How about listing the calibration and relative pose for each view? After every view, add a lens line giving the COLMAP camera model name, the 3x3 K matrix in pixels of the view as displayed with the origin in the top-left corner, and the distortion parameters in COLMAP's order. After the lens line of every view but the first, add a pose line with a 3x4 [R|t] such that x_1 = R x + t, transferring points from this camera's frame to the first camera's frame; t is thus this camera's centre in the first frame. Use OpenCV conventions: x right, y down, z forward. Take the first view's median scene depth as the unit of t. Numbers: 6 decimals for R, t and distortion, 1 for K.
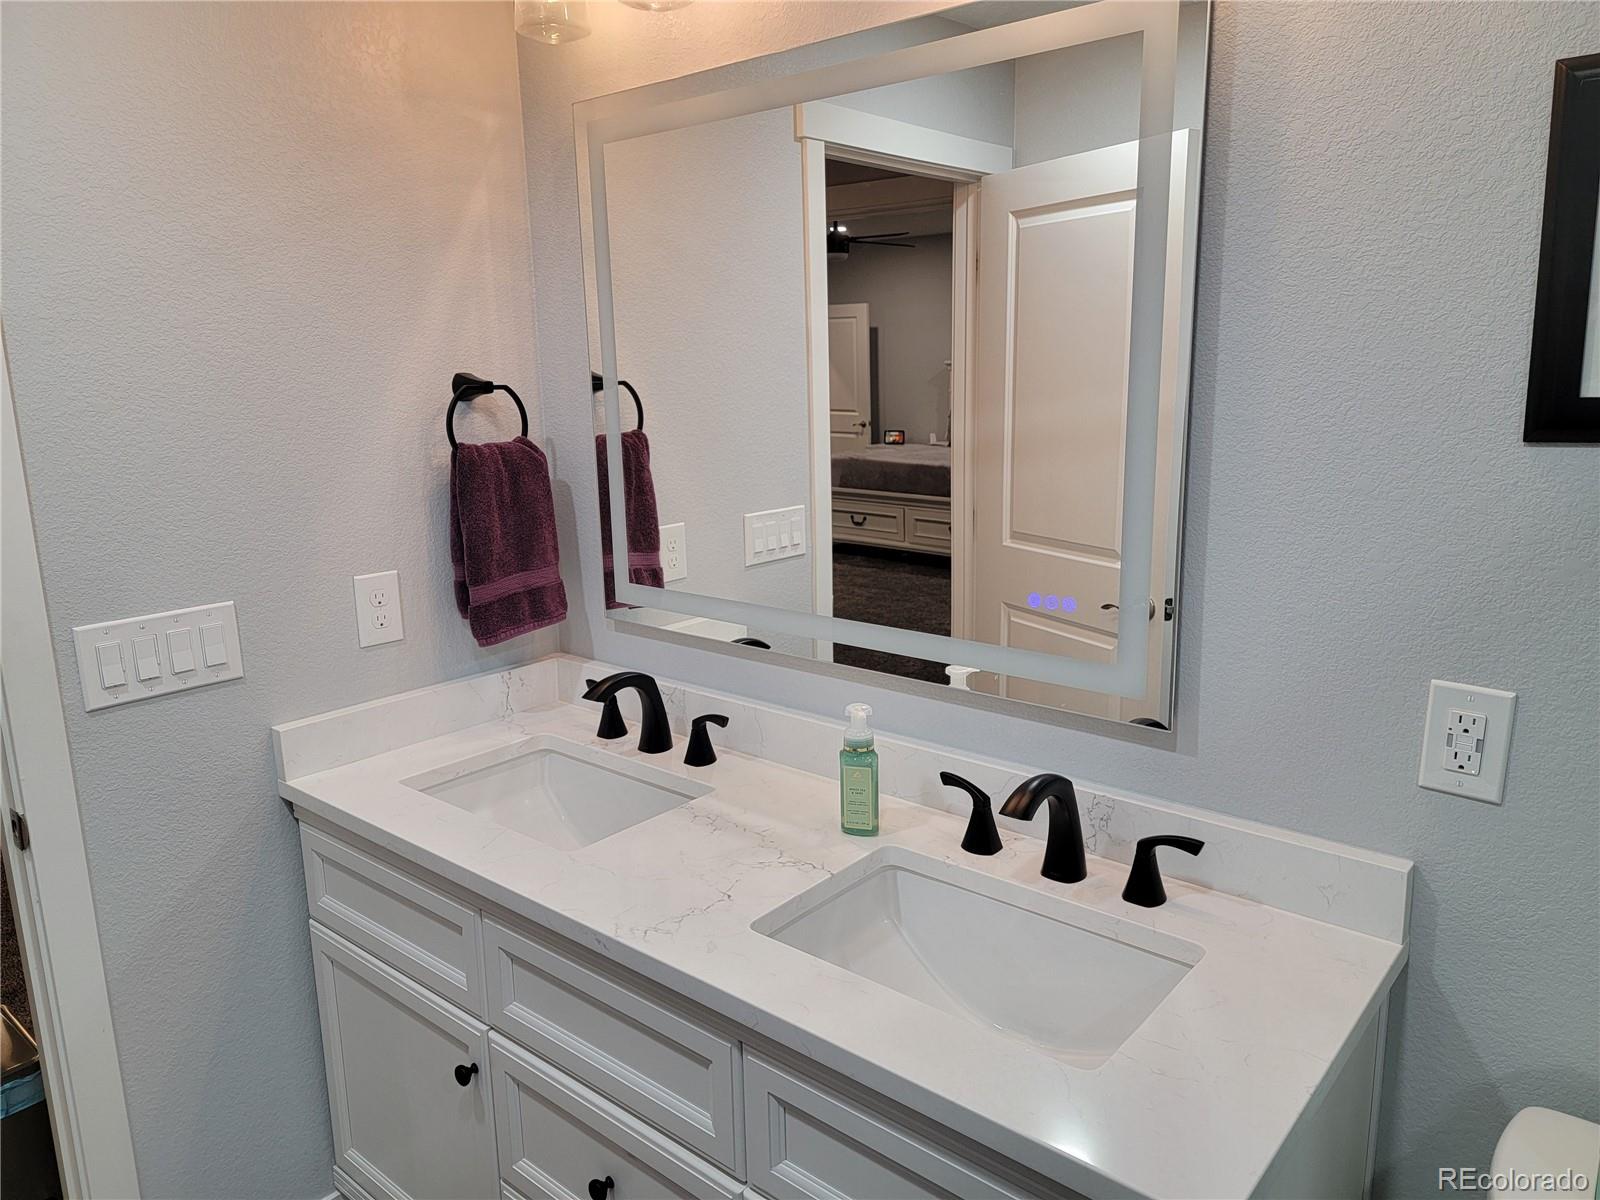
lens RADIAL K [[1132.7, 0, 802.2], [0, 1132.7, 597.6], [0, 0, 1]] dist [-0.007355, -0.002042]
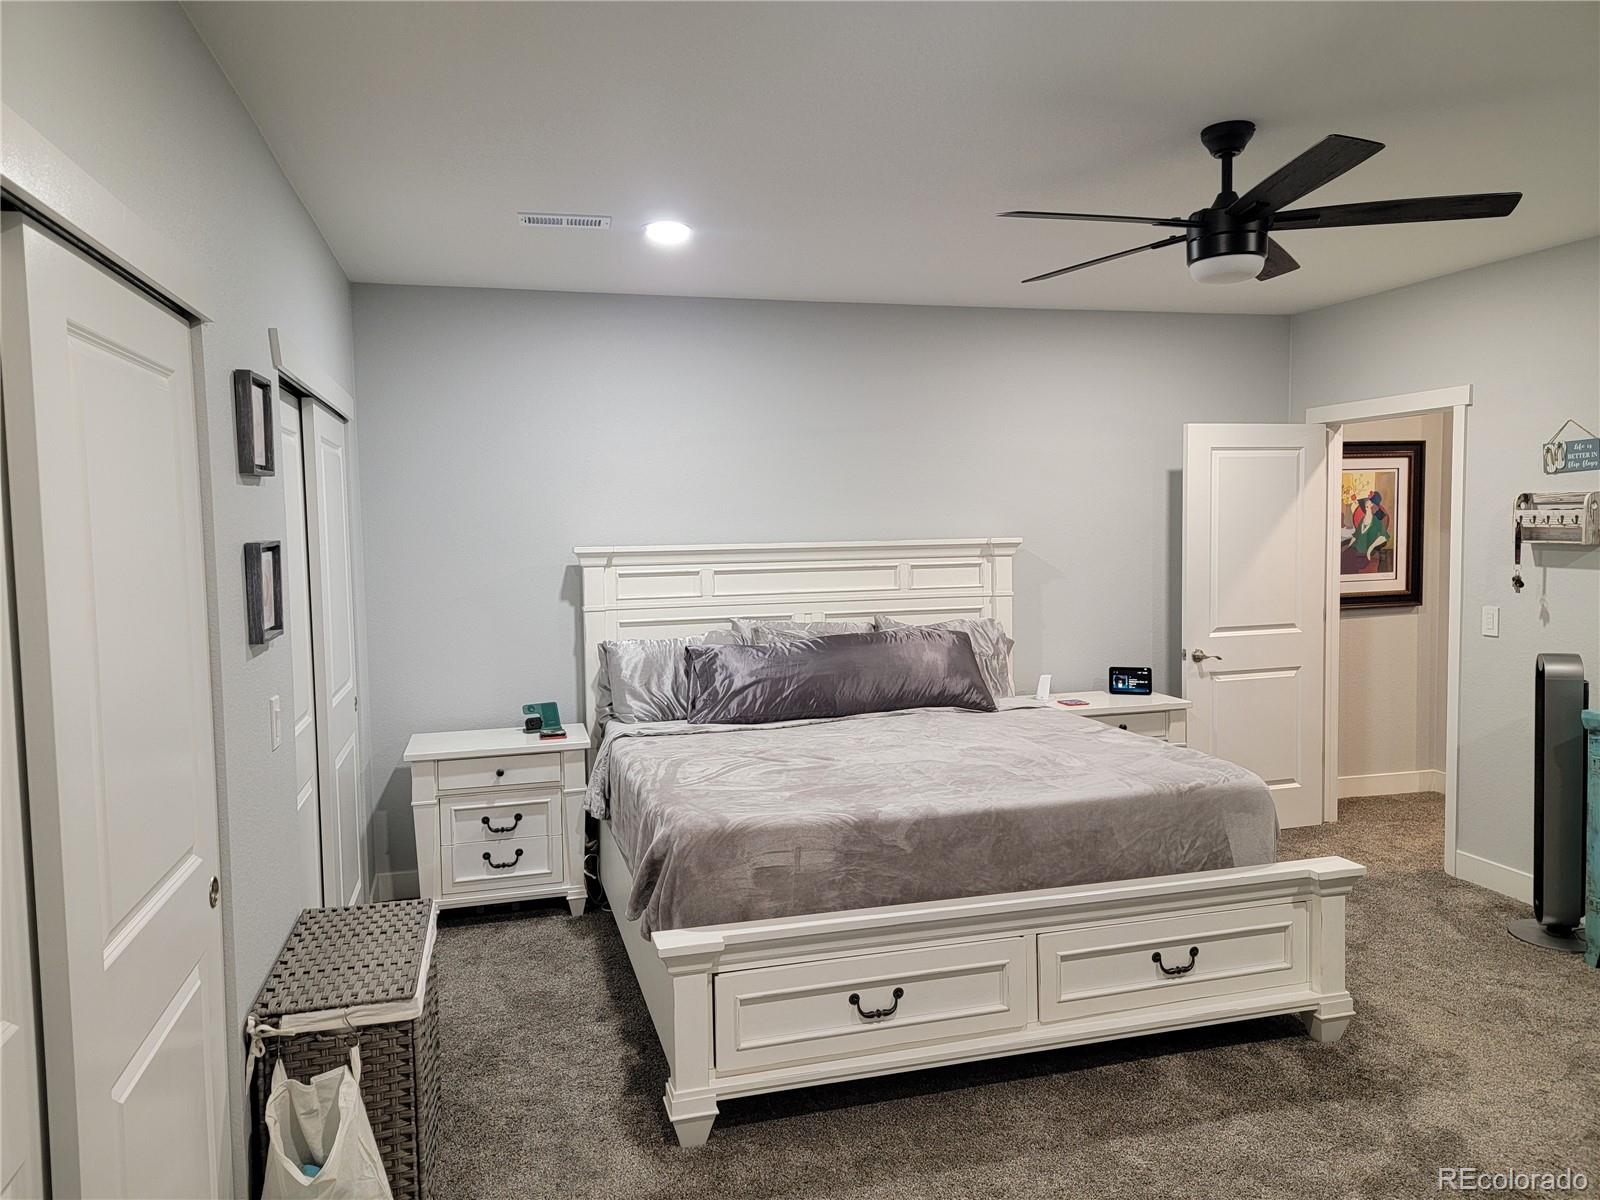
lens RADIAL K [[1132.7, 0, 801.3], [0, 1132.7, 599.8], [0, 0, 1]] dist [-0.007355, -0.002042]
pose [[0.568673, -0.051008, 0.820981, -0.238999], [0.198640, 0.977052, -0.076888, -0.166481], [-0.798219, 0.206804, 0.565755, 0.800860]]
